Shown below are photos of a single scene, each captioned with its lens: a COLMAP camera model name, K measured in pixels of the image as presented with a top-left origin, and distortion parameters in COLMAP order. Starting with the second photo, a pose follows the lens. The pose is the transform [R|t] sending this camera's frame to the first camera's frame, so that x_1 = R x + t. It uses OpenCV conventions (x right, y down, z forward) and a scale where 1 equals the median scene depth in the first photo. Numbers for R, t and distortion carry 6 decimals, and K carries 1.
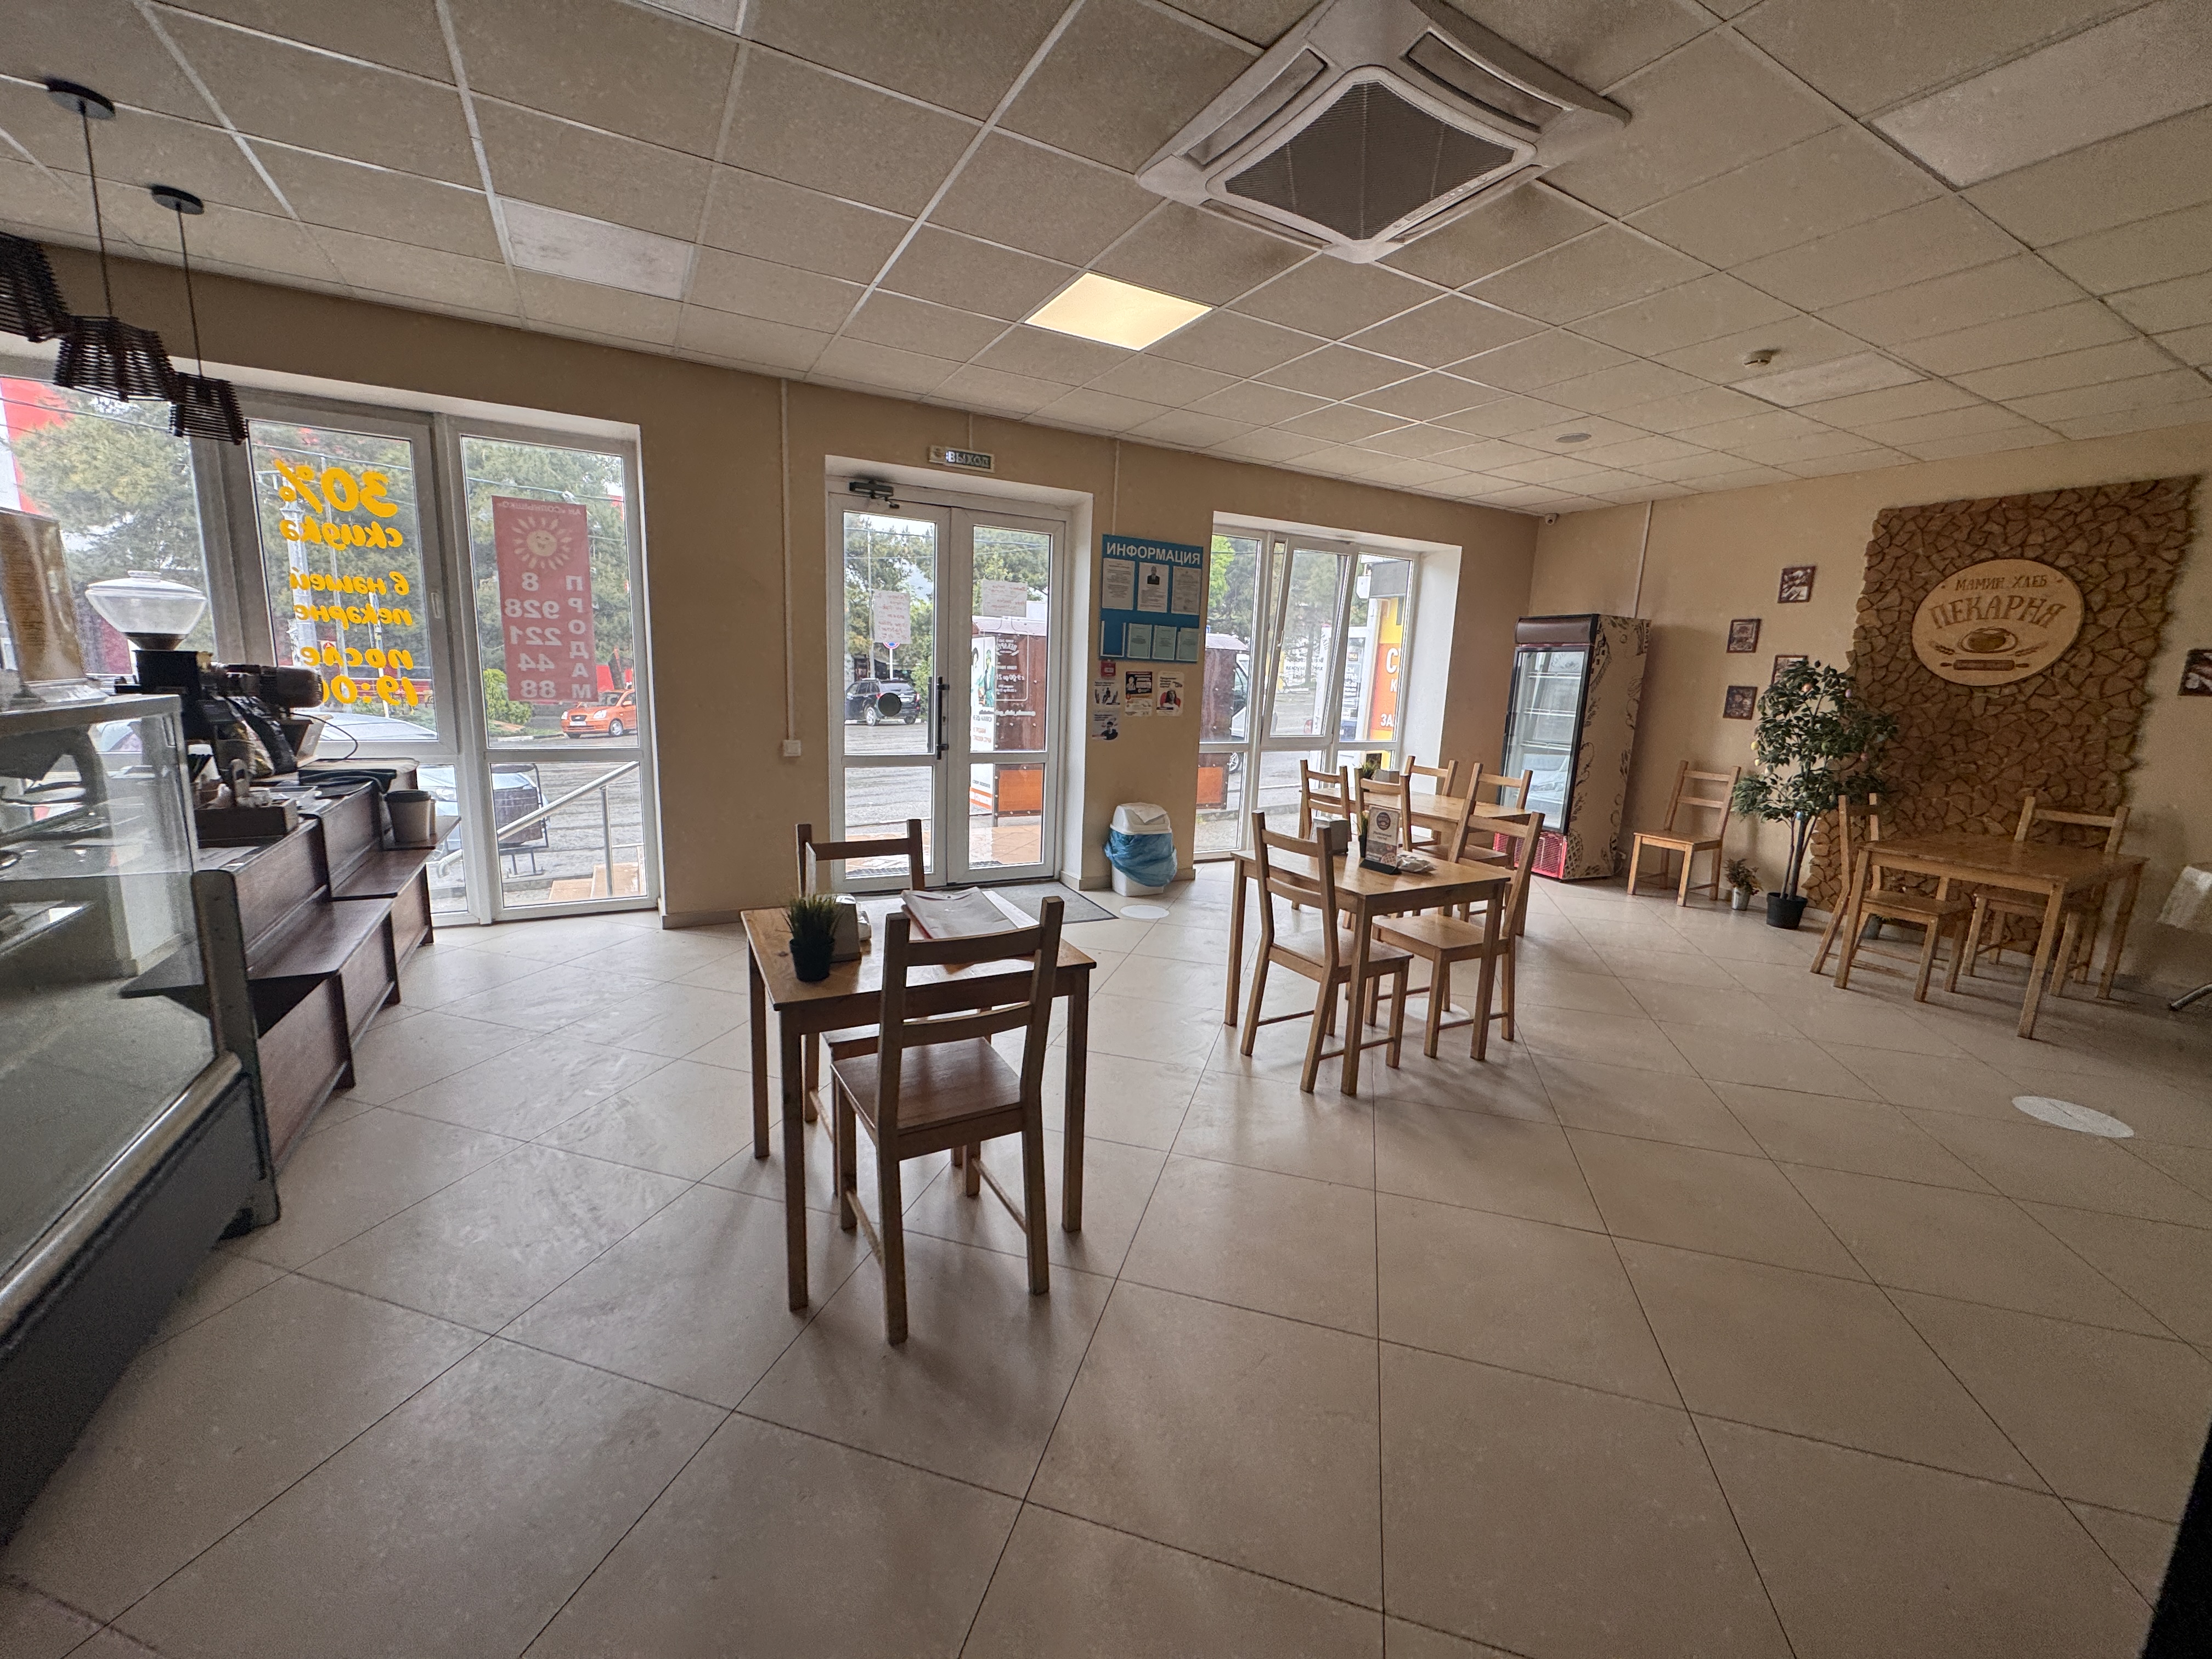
lens RADIAL K [[880.6, 0, 1106.8], [0, 880.6, 830.0], [0, 0, 1]] dist [-0.000958, 0.000761]
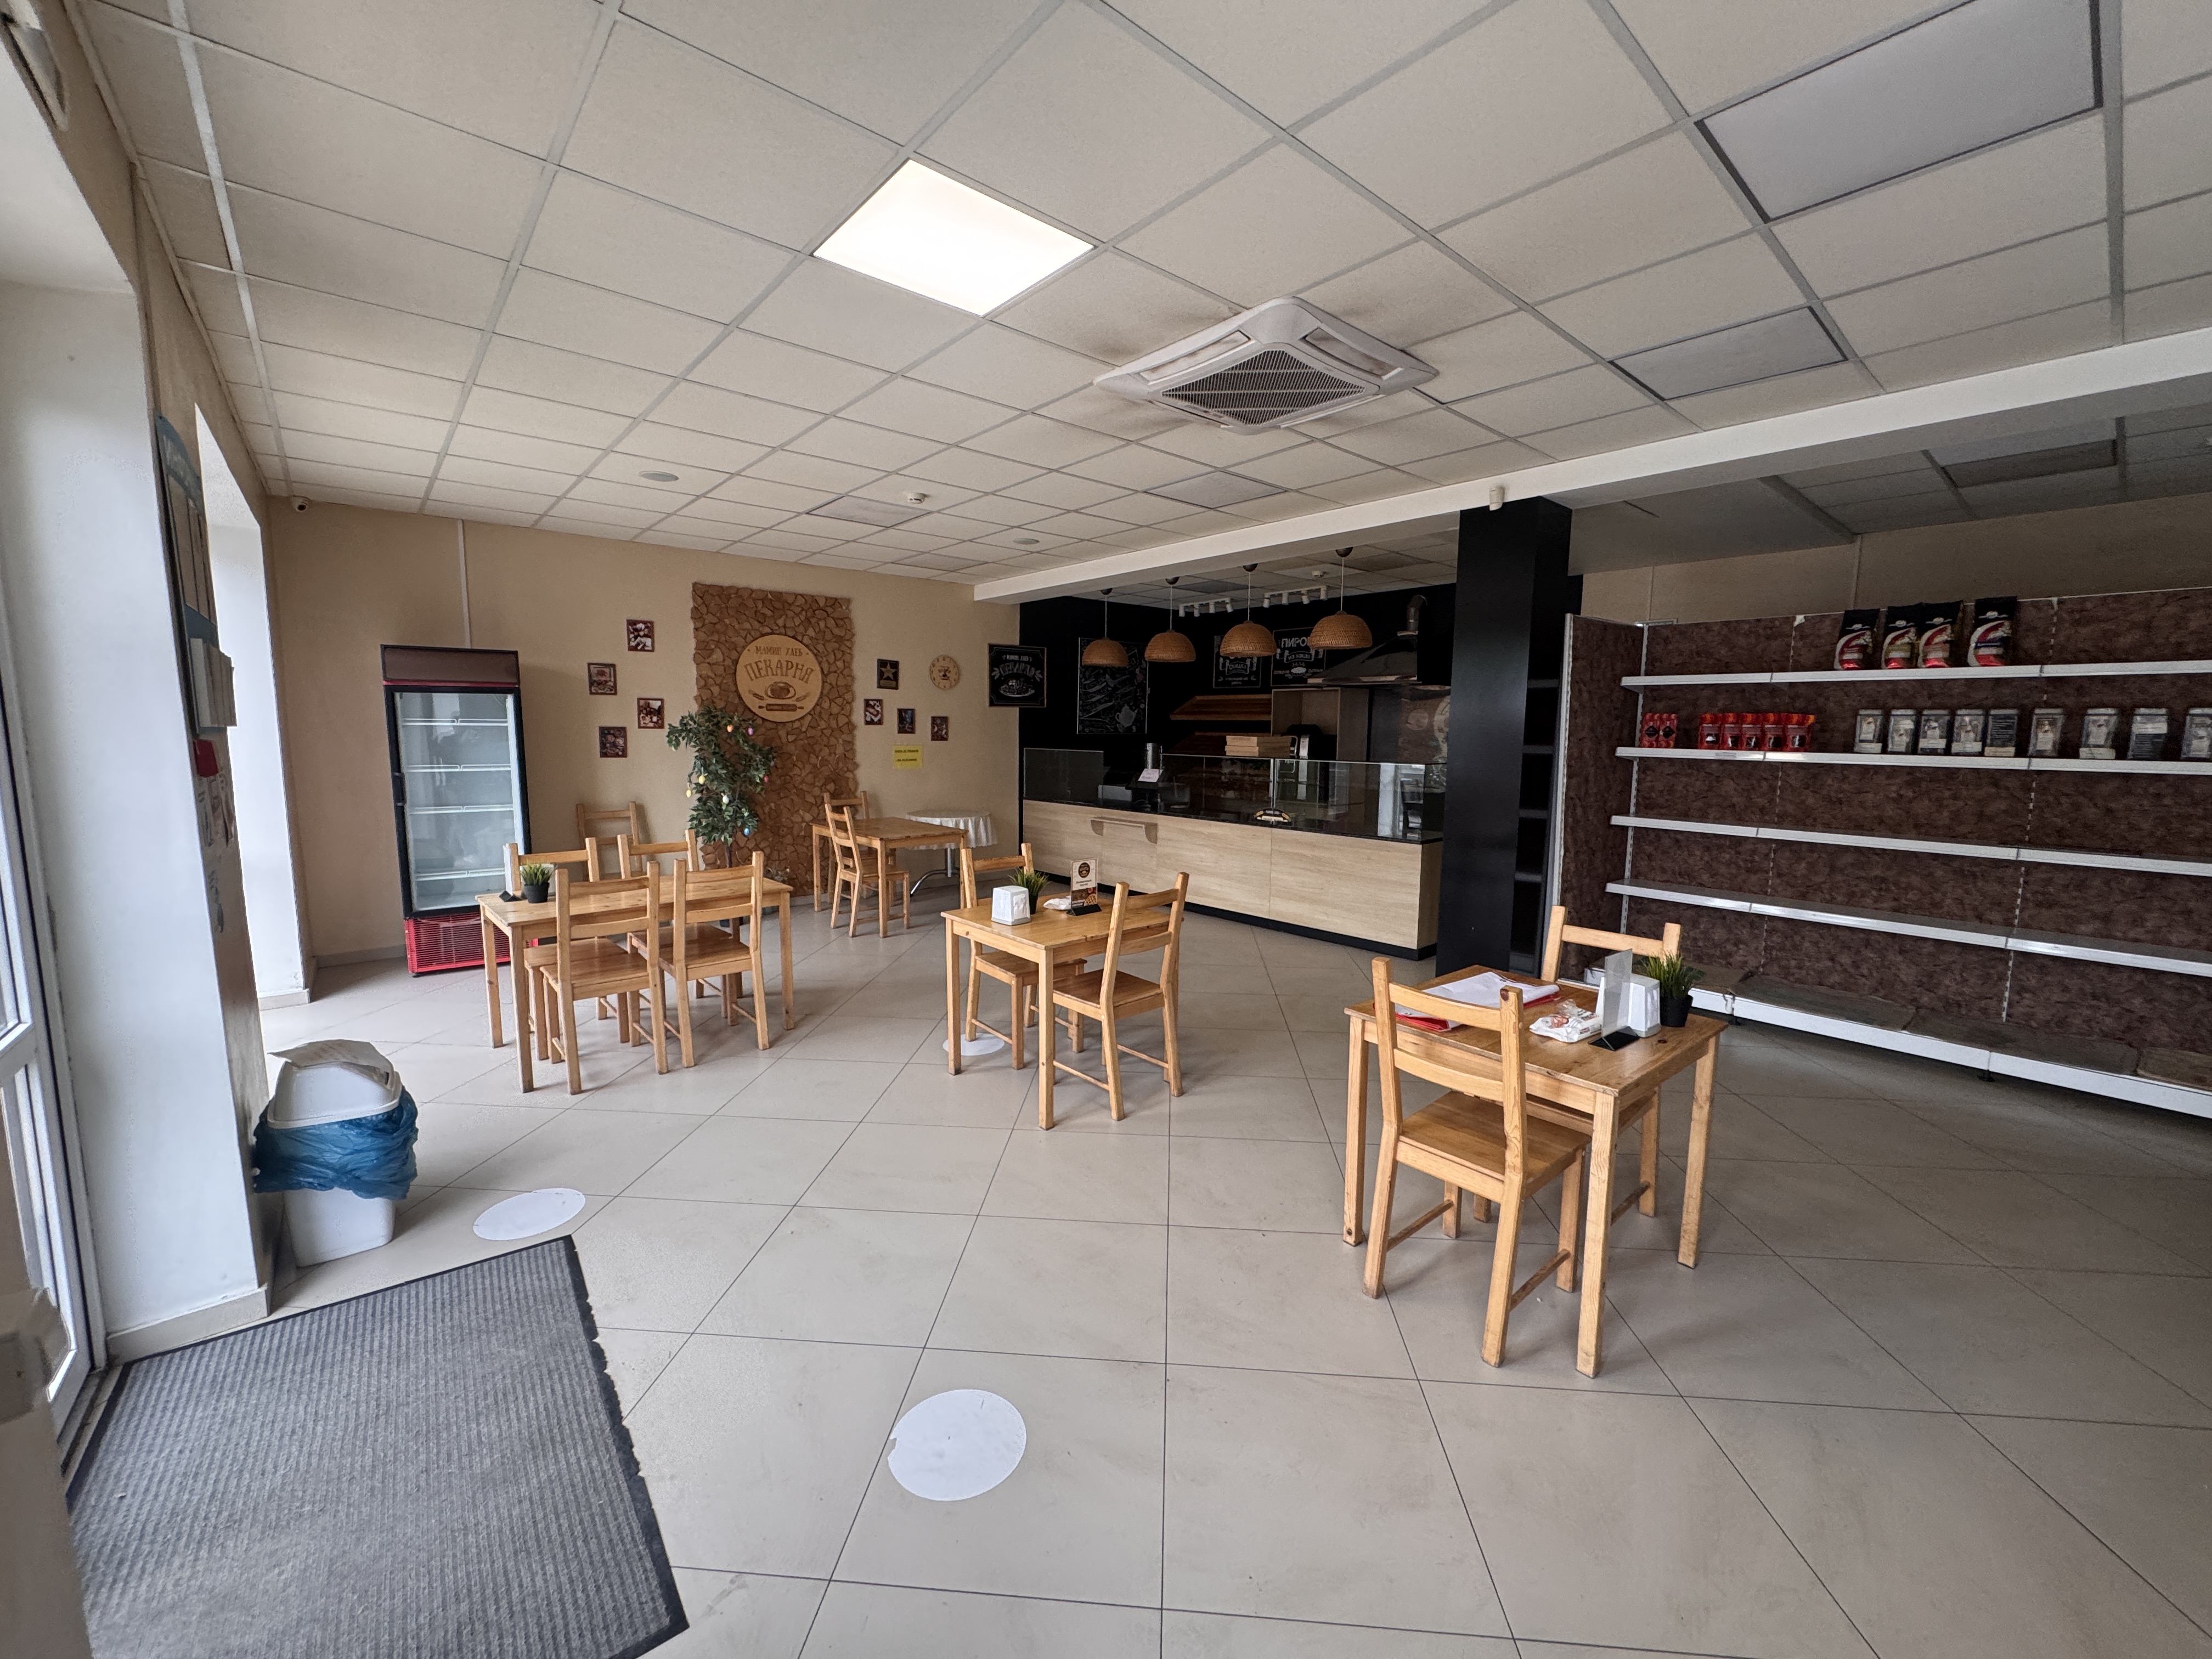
lens RADIAL K [[880.6, 0, 1108.2], [0, 880.6, 829.8], [0, 0, 1]] dist [-0.000958, 0.000761]
pose [[-0.201977, -0.158264, 0.966518, -0.565995], [0.159850, 0.968297, 0.191959, -0.197180], [-0.966257, 0.193269, -0.170275, 0.821040]]
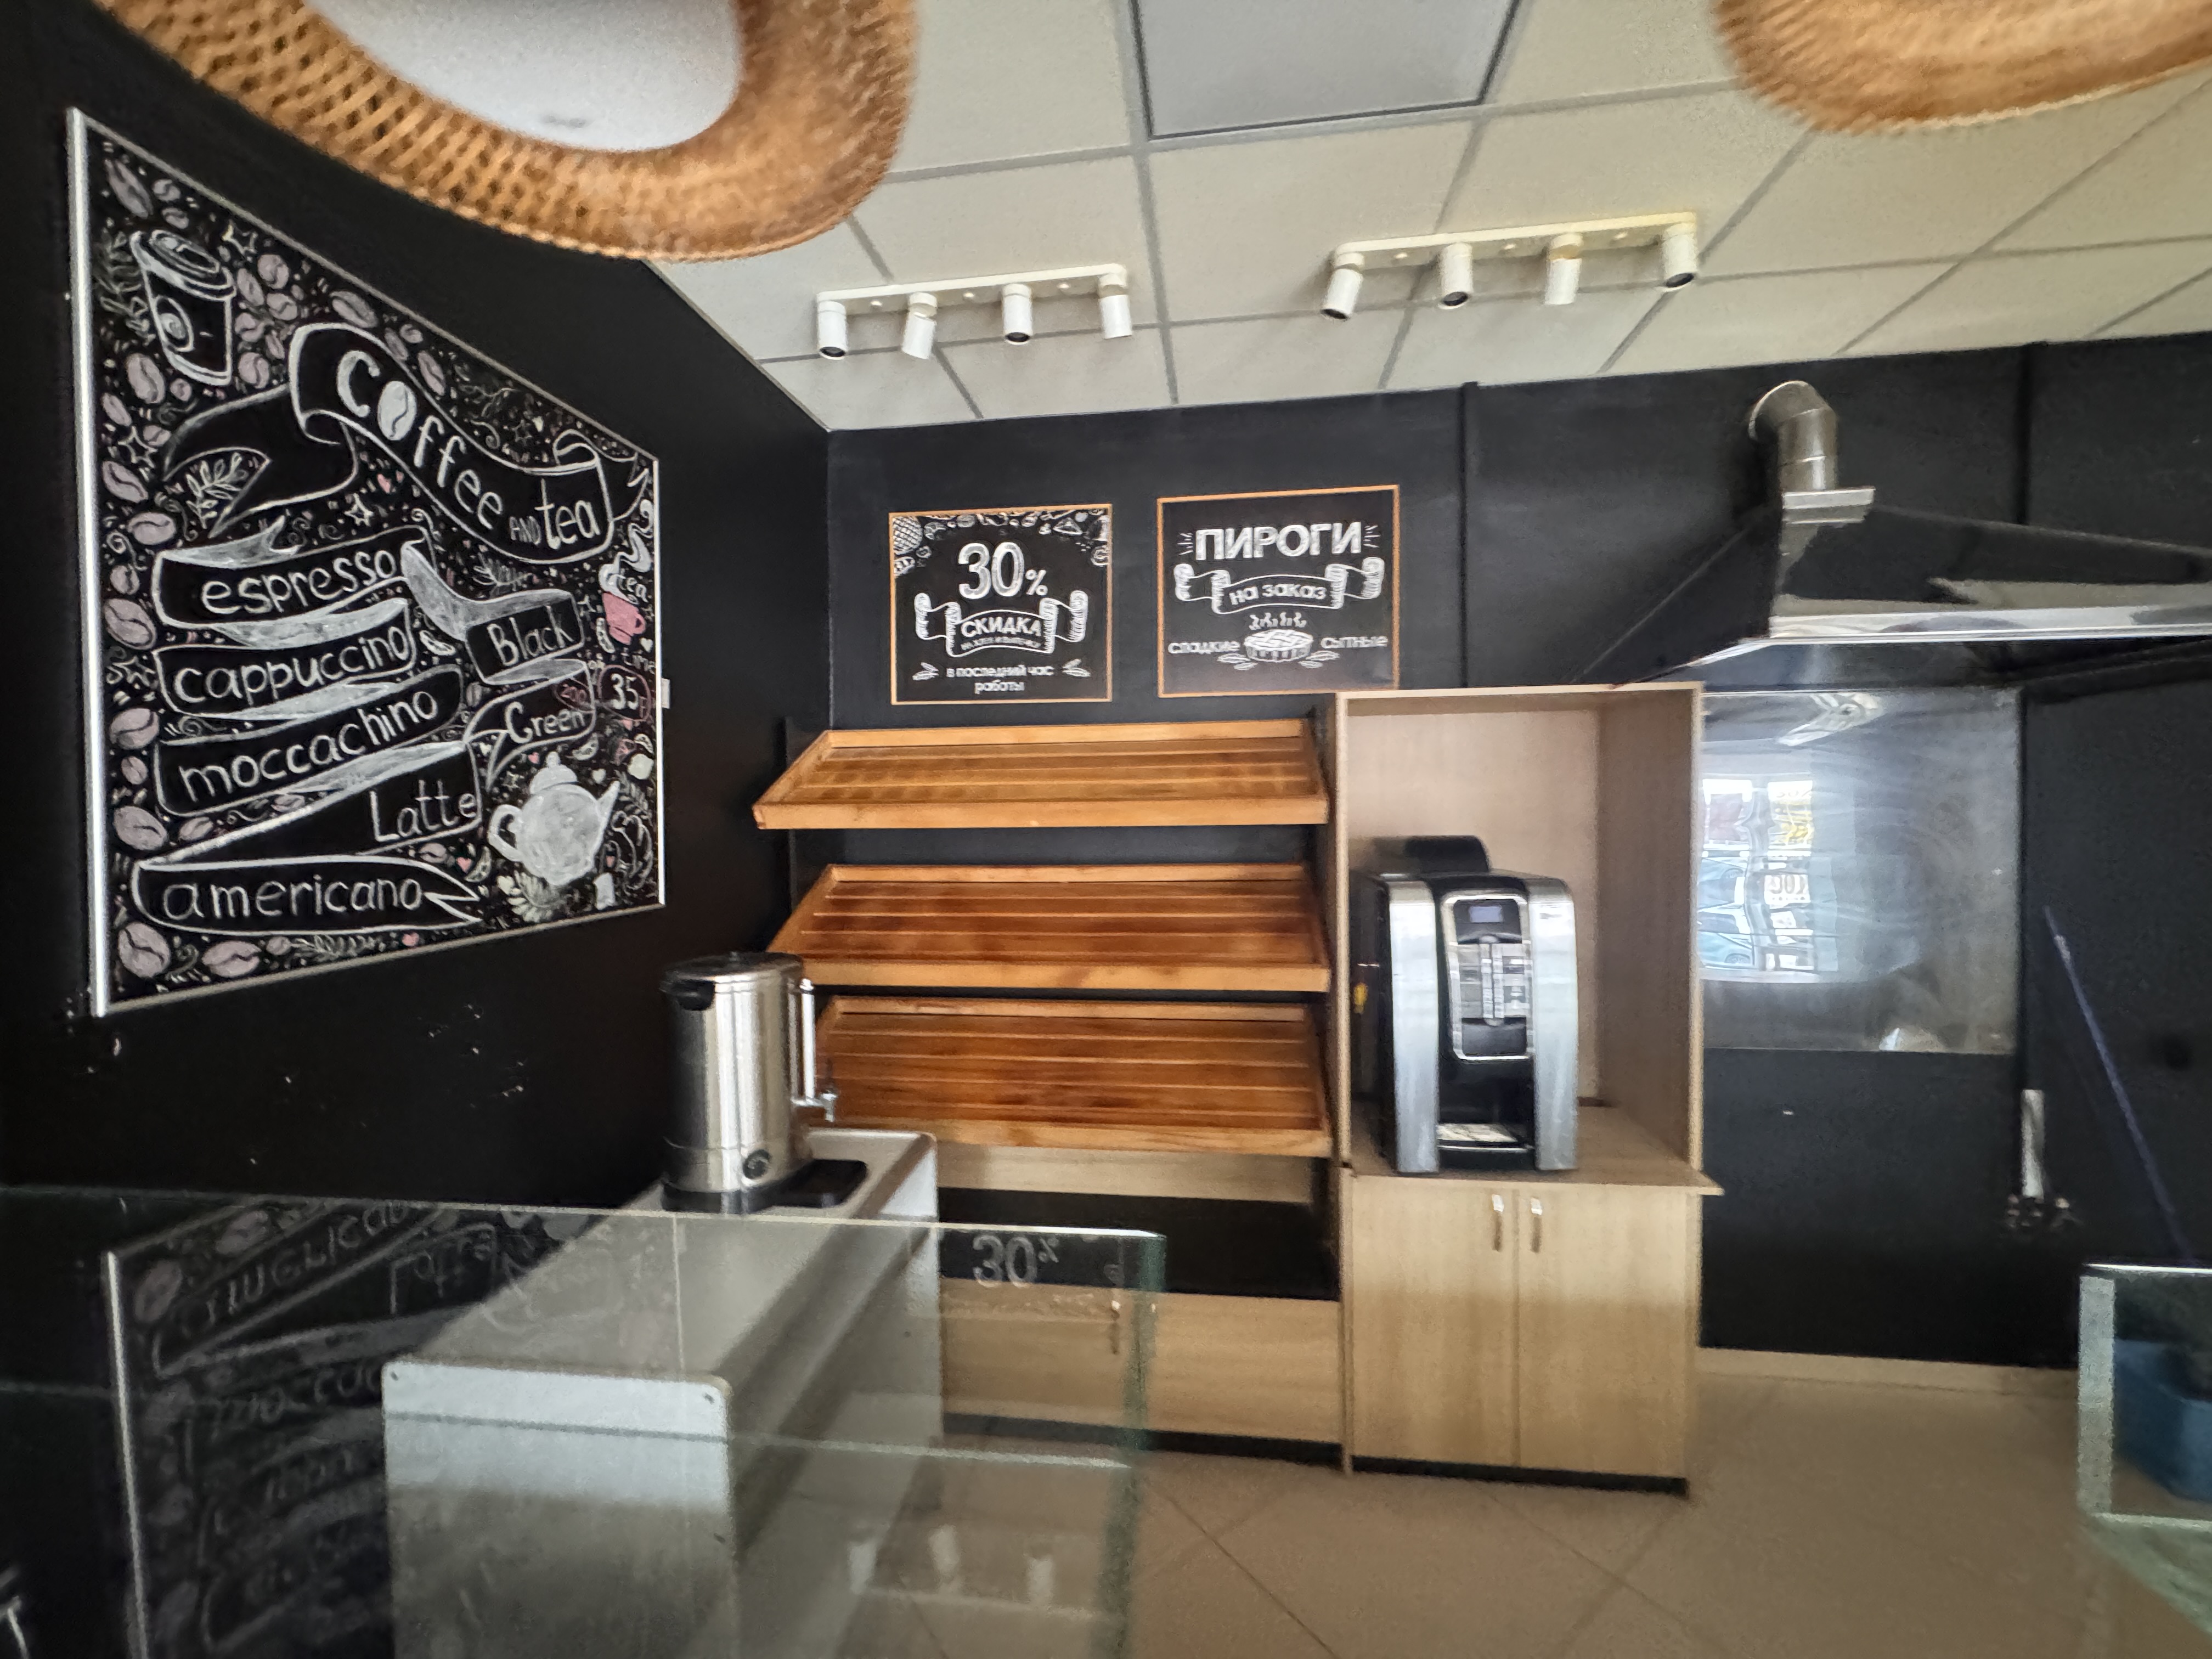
lens RADIAL K [[880.6, 0, 1103.8], [0, 880.6, 819.5], [0, 0, 1]] dist [-0.000958, 0.000761]
pose [[-0.798997, -0.041776, 0.599883, 1.088701], [0.091075, 0.977669, 0.189391, -0.099896], [-0.594399, 0.205957, -0.777349, 0.518735]]
